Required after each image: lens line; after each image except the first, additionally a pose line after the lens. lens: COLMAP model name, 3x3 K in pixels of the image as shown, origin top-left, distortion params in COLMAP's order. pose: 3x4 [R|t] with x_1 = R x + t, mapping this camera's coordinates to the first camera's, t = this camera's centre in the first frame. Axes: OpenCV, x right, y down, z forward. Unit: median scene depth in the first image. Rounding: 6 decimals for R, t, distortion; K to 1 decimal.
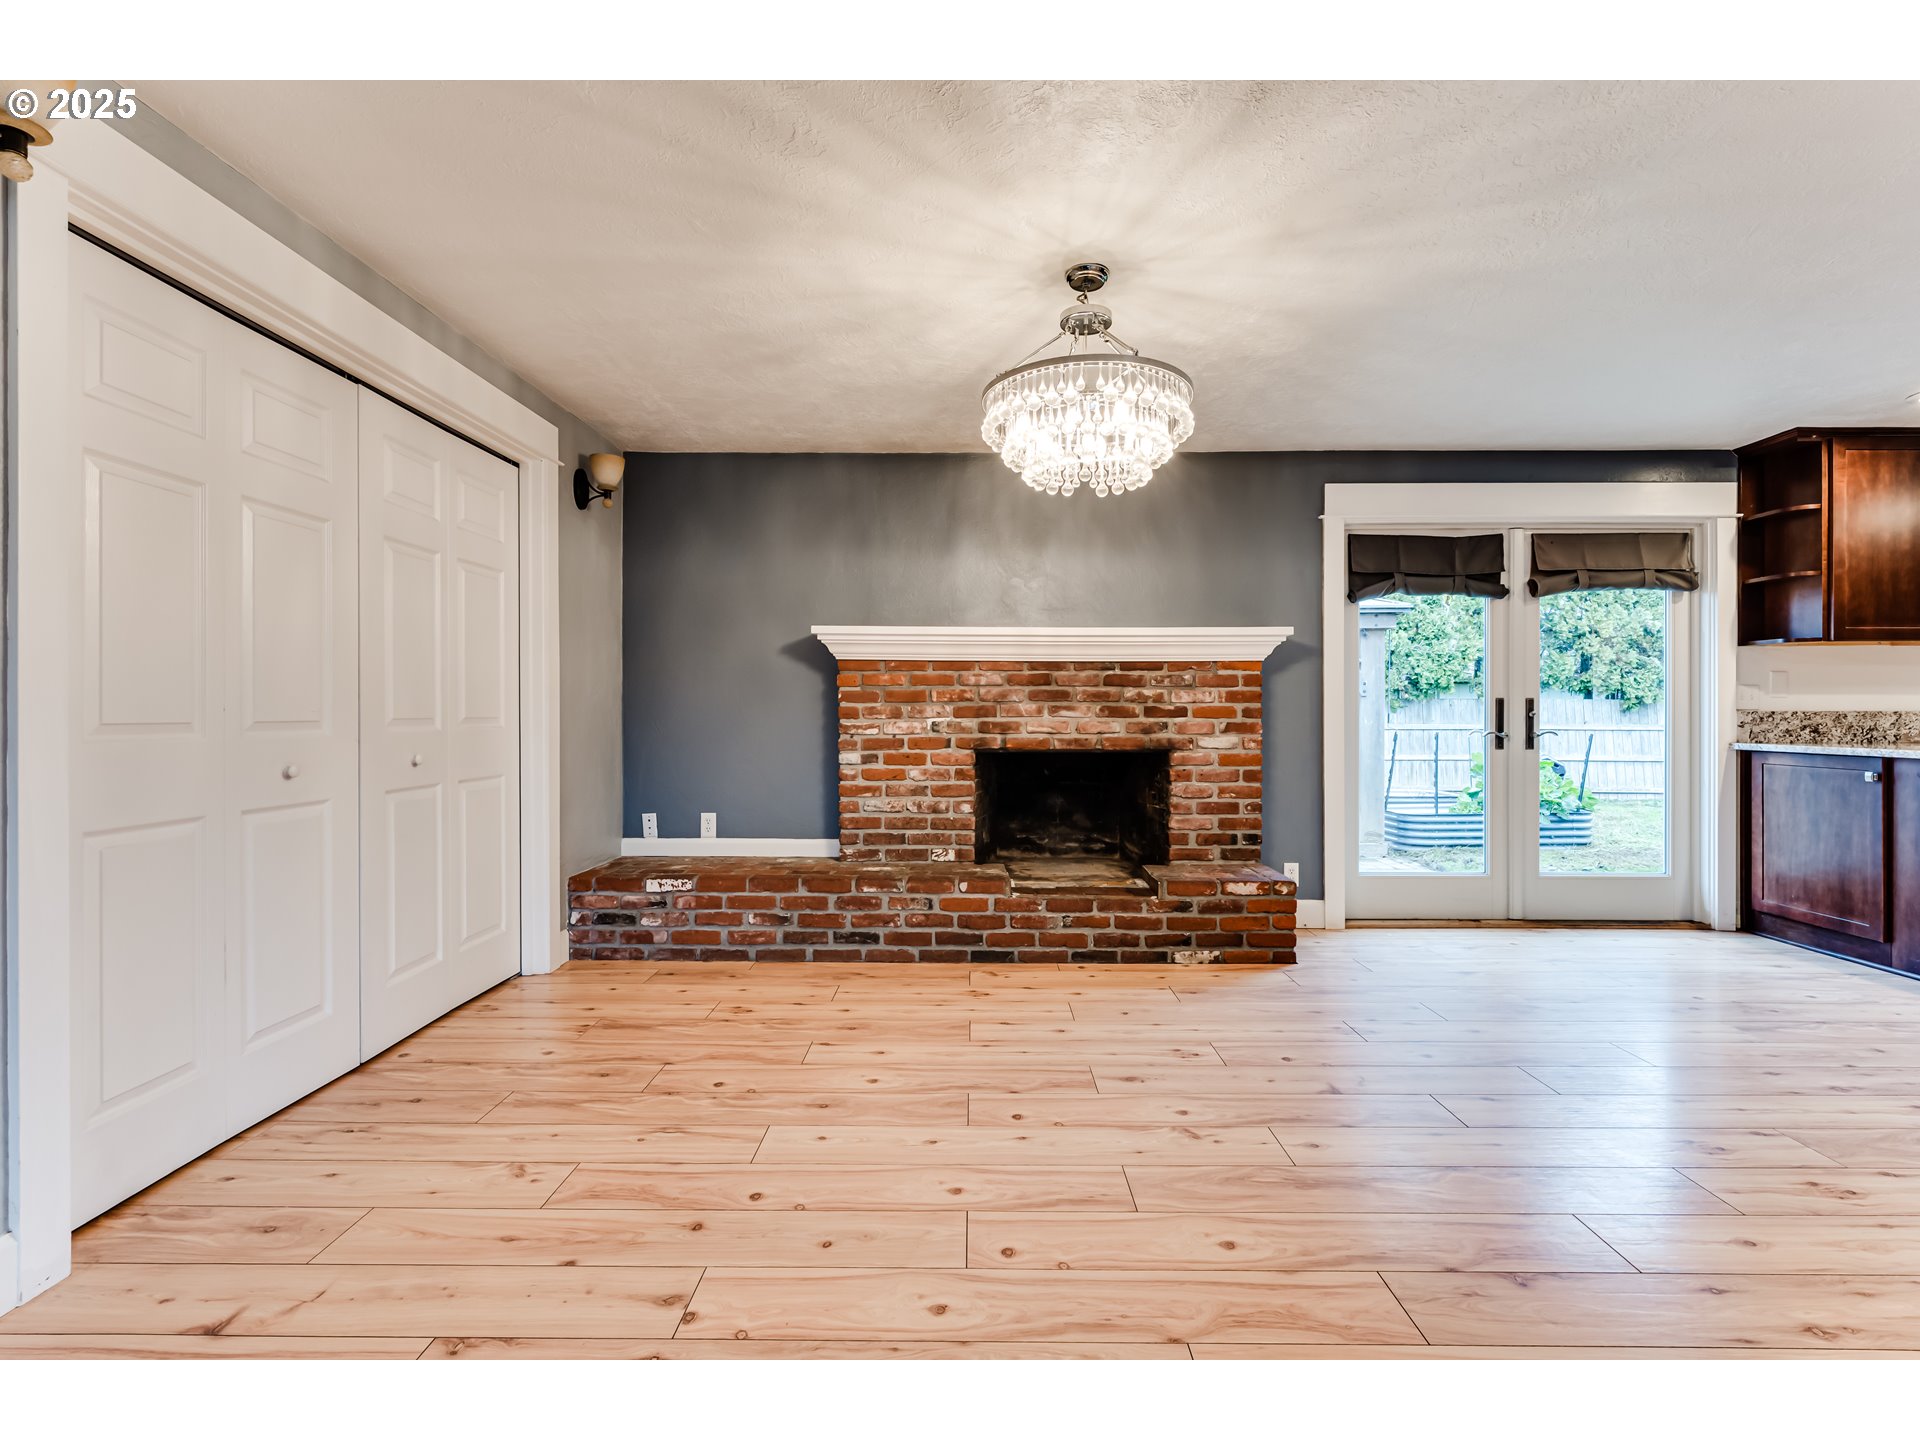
lens RADIAL K [[898.5, 0, 959.5], [0, 898.5, 713.1], [0, 0, 1]] dist [0.002317, 0.000653]
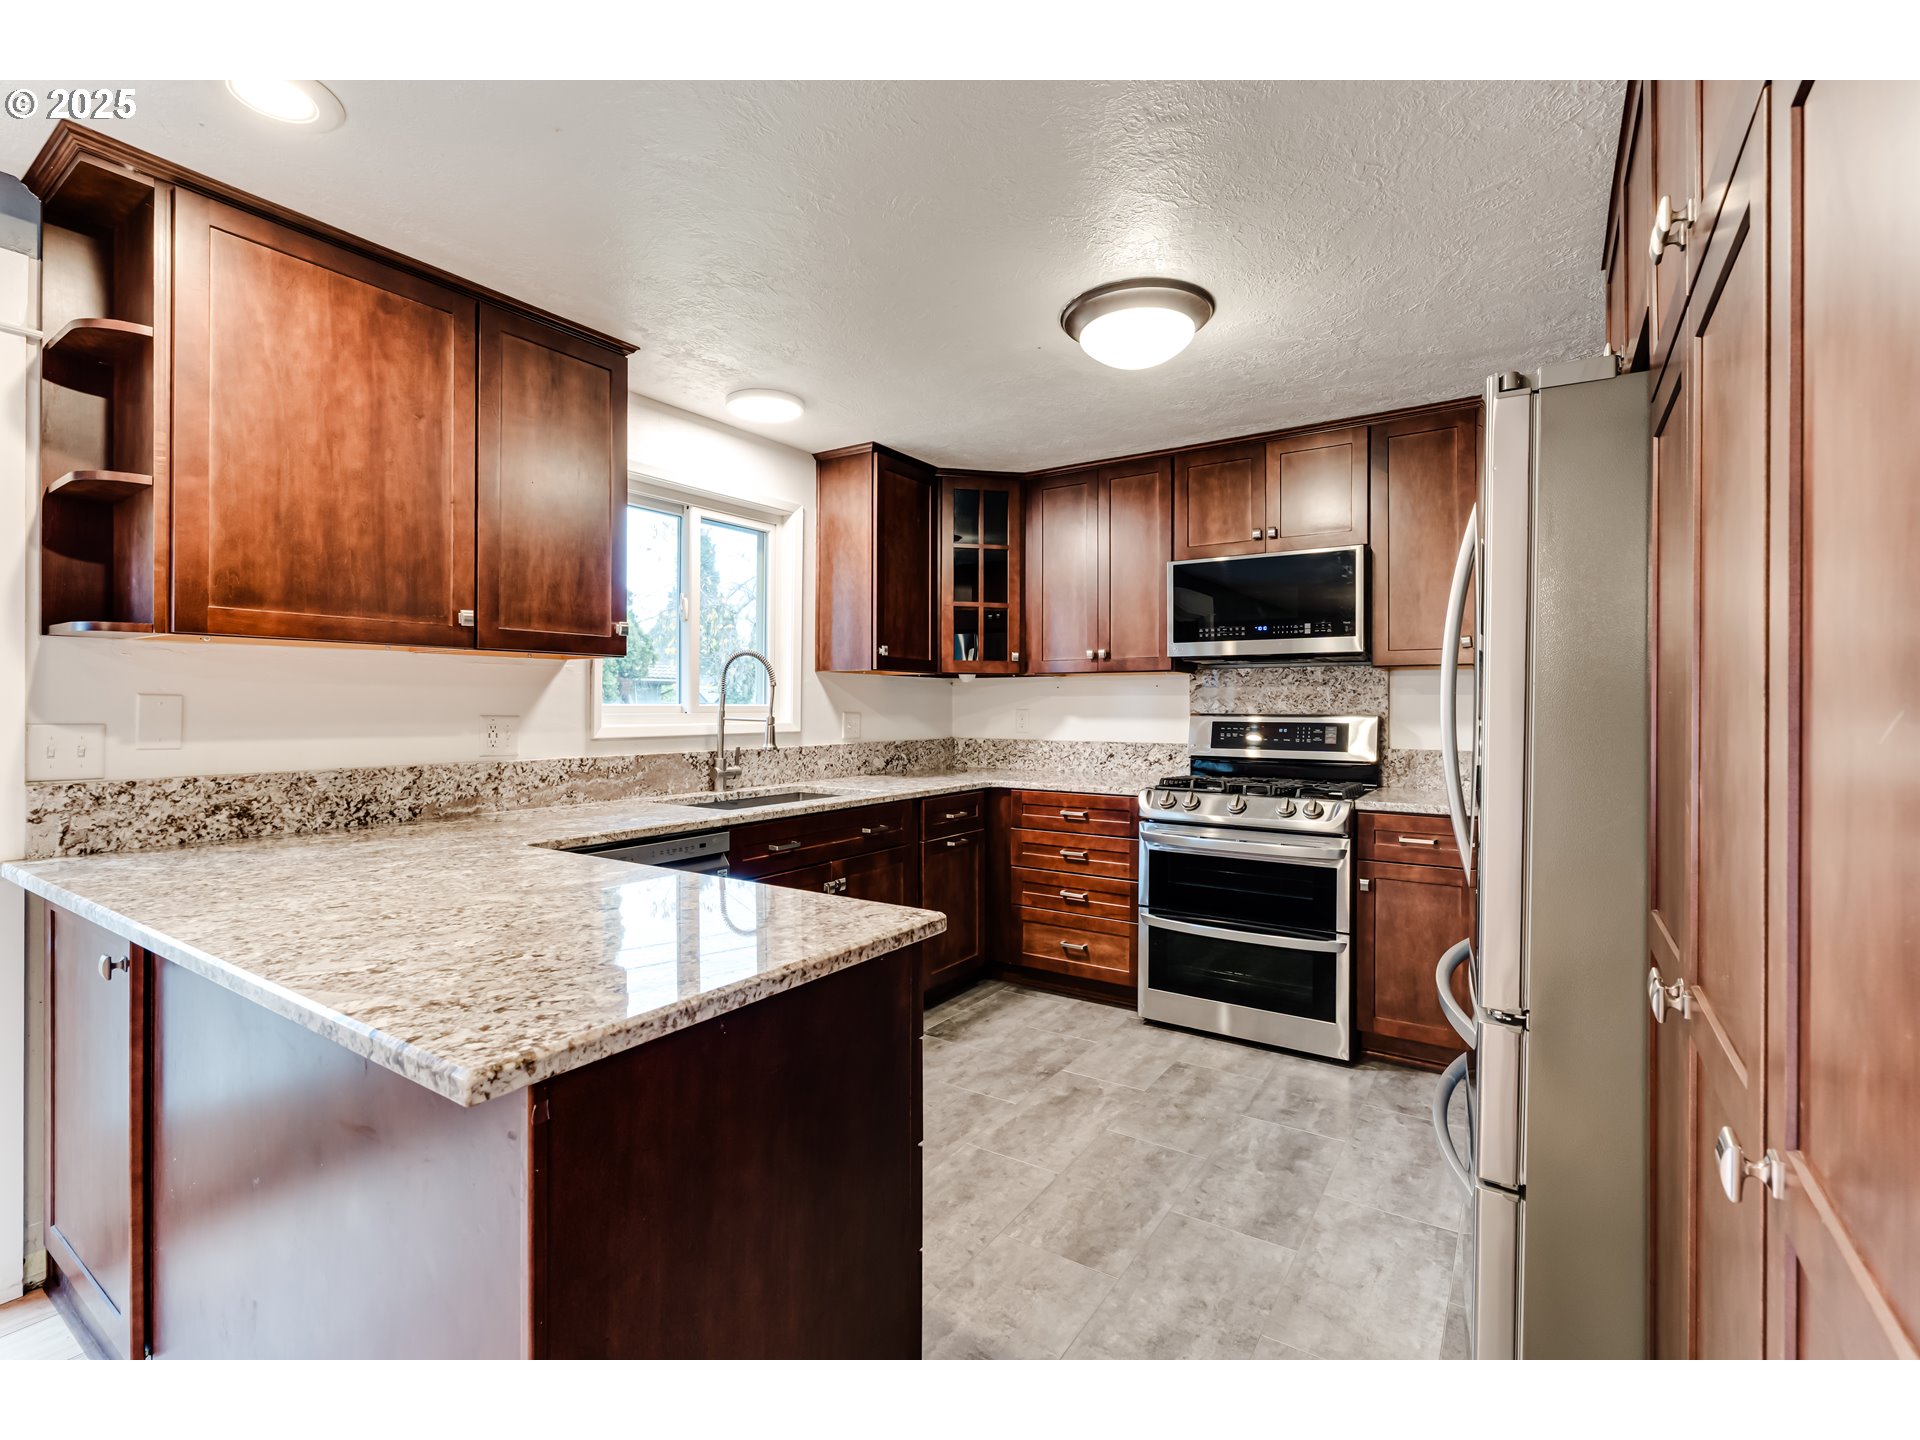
lens RADIAL K [[873.7, 0, 958.7], [0, 873.7, 713.4], [0, 0, 1]] dist [-0.004095, 0.000677]
pose [[0.552910, -0.004682, 0.833228, 0.785976], [-0.001880, 0.999975, 0.006867, -0.041549], [-0.833239, -0.005363, 0.552887, 0.408931]]
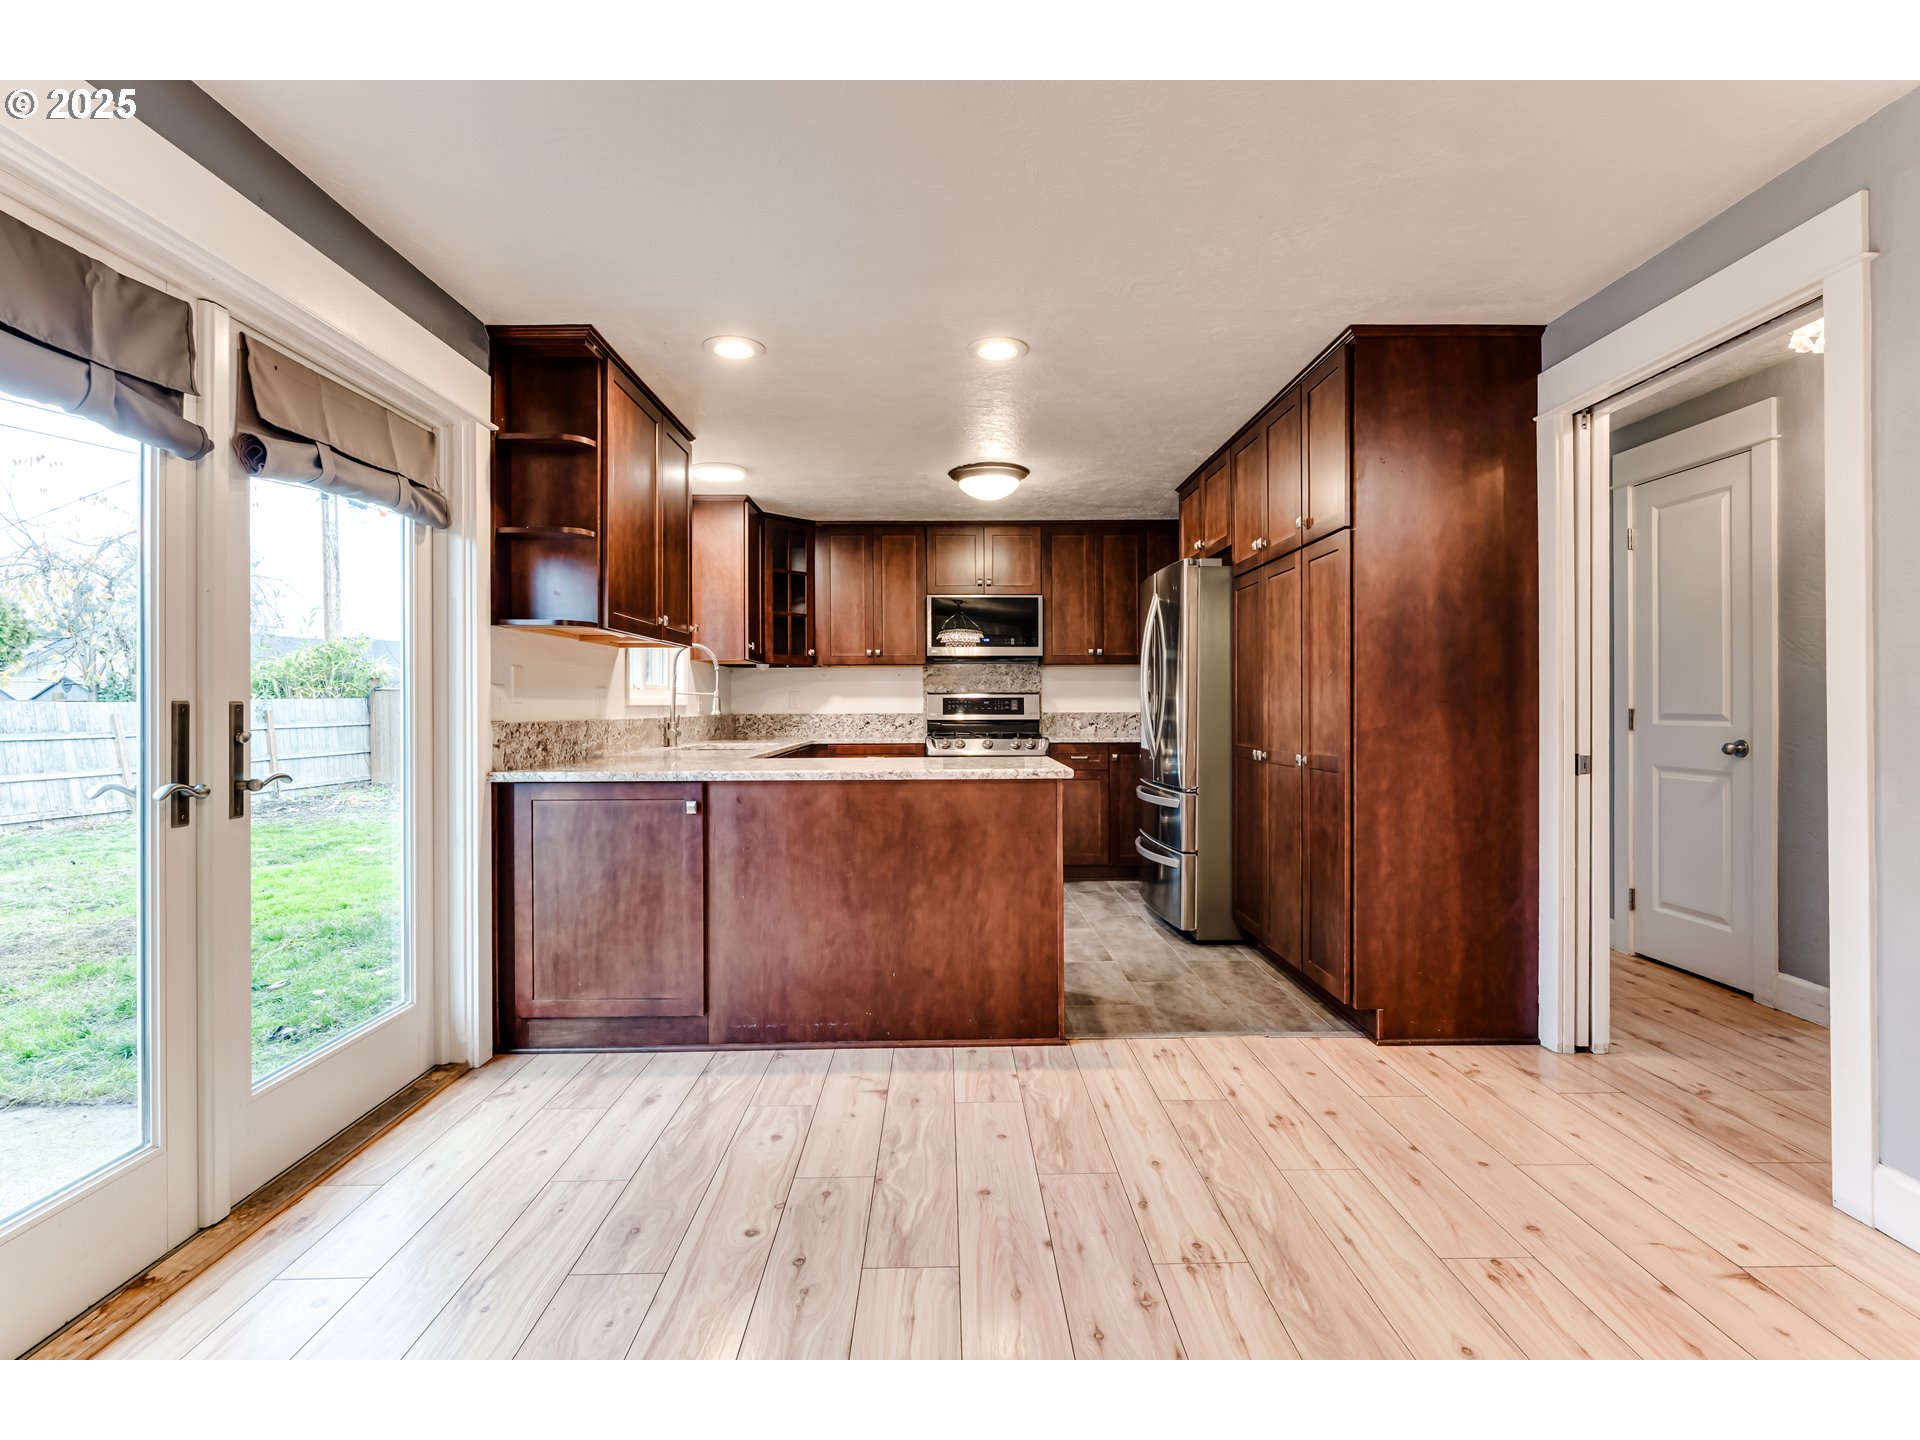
lens RADIAL K [[938.1, 0, 954.6], [0, 938.1, 711.0], [0, 0, 1]] dist [-0.000772, 0.000089]
pose [[-0.014405, -0.004160, 0.999888, 0.177525], [0.005522, 0.999976, 0.004239, -0.012798], [-0.999881, 0.005583, -0.014382, 0.691475]]
